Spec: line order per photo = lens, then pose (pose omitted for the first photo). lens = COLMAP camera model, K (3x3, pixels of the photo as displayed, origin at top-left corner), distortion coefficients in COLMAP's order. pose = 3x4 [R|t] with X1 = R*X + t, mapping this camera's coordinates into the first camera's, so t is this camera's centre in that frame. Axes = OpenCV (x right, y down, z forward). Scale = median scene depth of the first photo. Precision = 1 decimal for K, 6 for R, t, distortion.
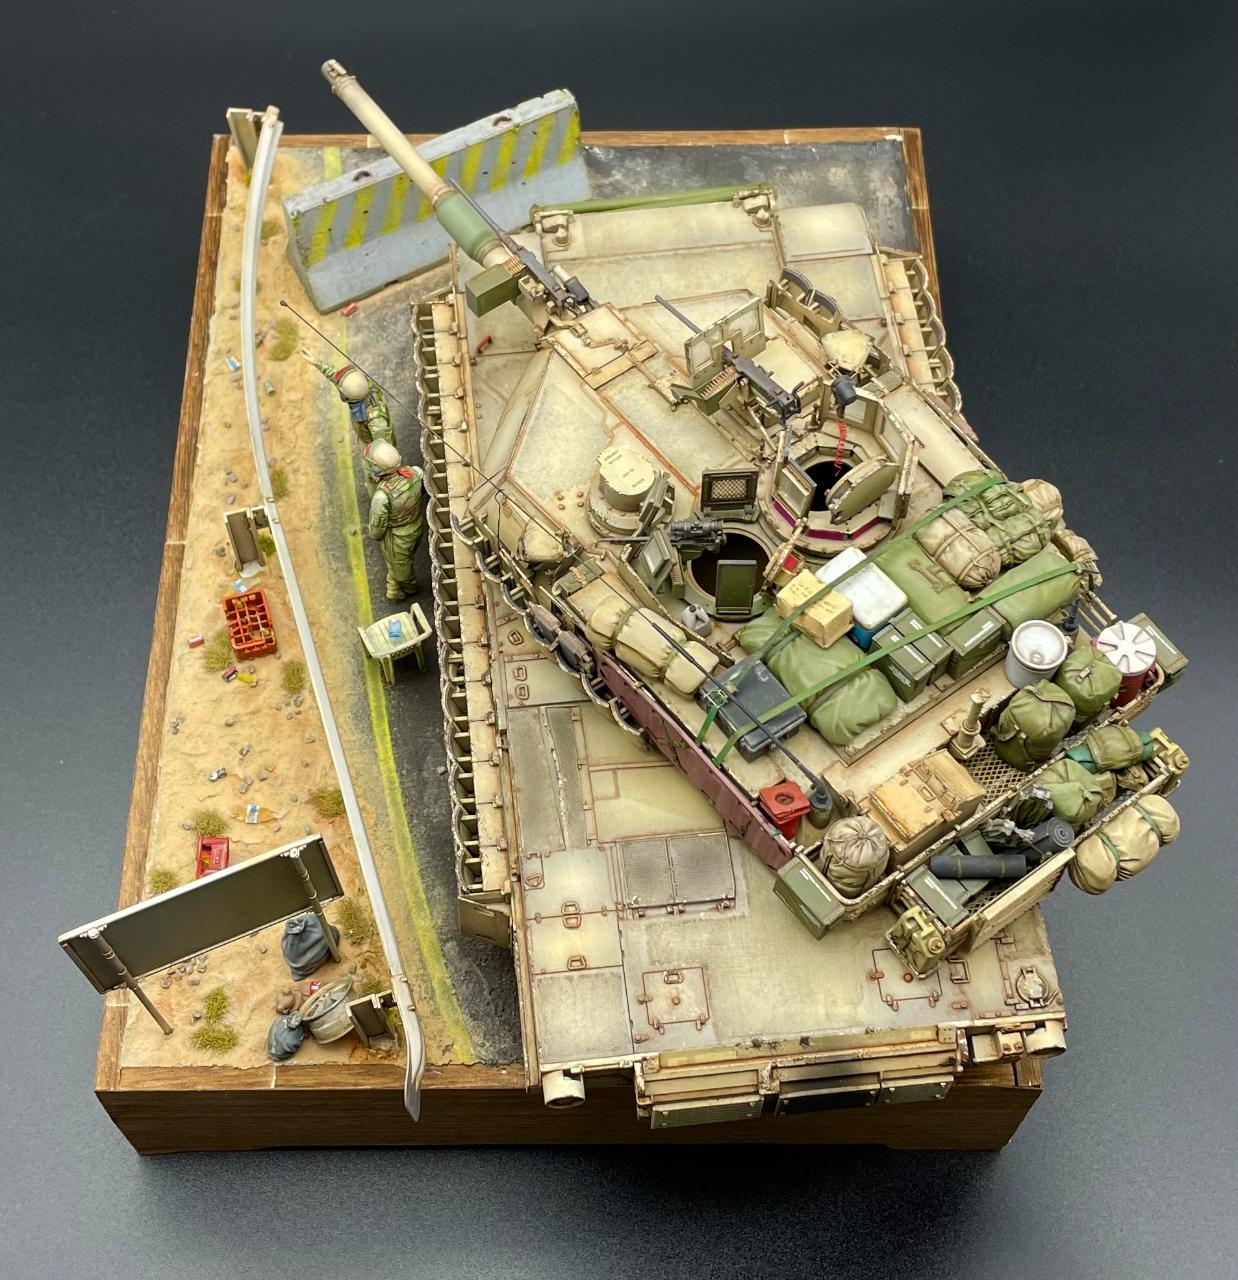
lens RADIAL K [[1893.7, 0, 607.9], [0, 1893.7, 588.5], [0, 0, 1]] dist [-0.001169, 0.000000]
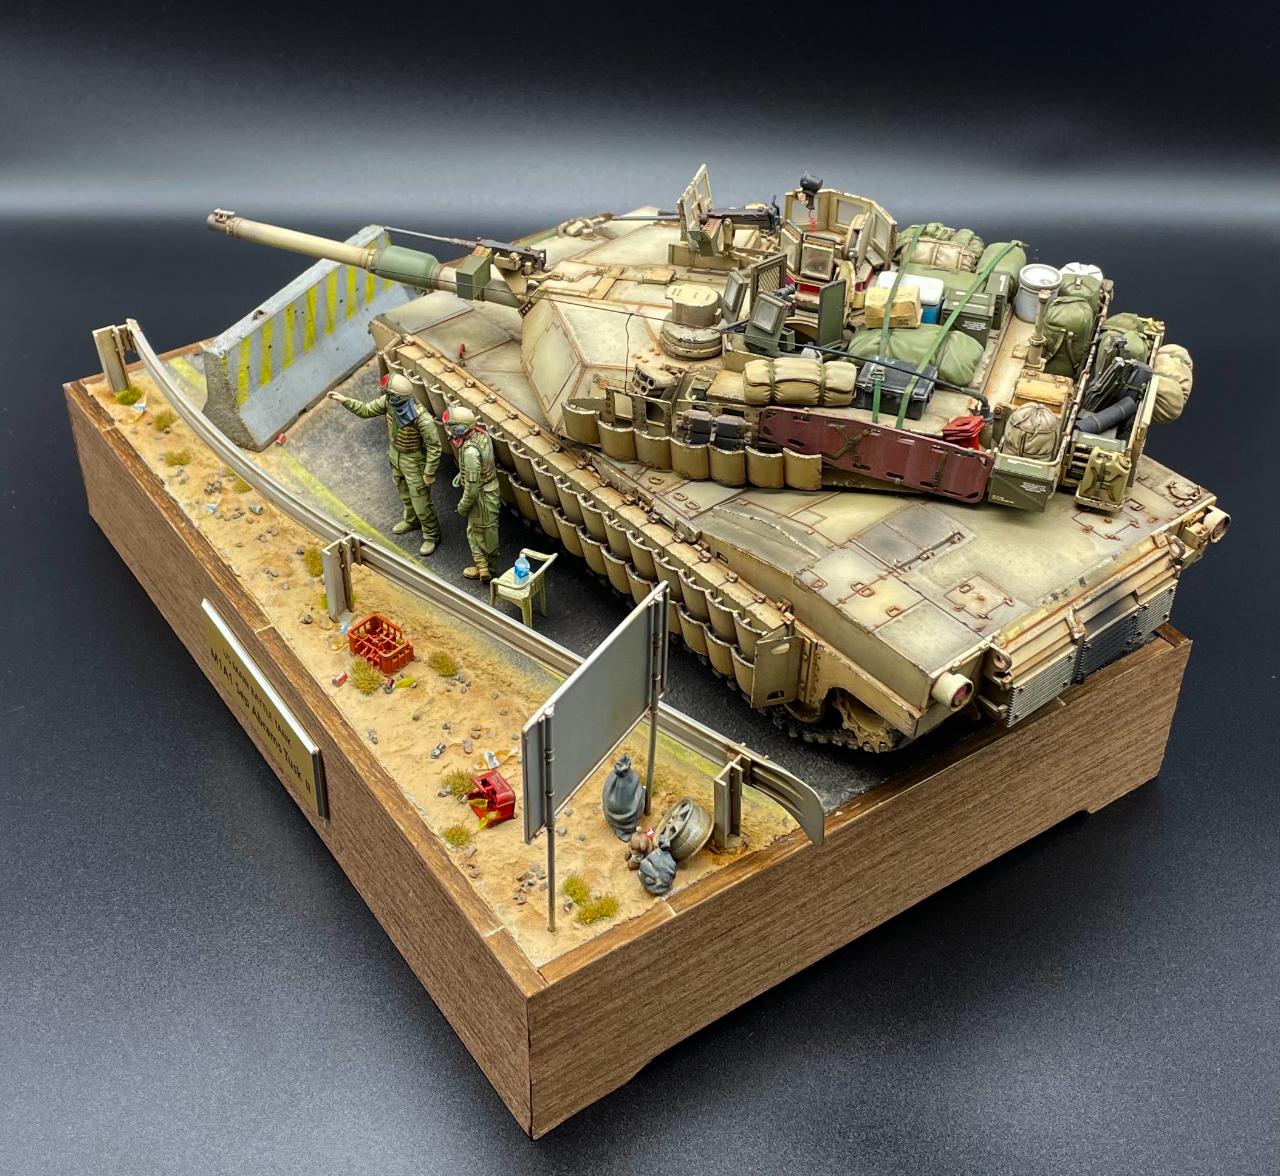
lens RADIAL K [[1786.2, 0, 637.3], [0, 1786.2, 585.4], [0, 0, 1]] dist [0.017869, 0.000000]
pose [[0.824780, -0.345387, 0.447711, -0.620311], [0.480141, 0.845986, -0.231887, 0.357254], [-0.298667, 0.406221, 0.863587, 0.098056]]
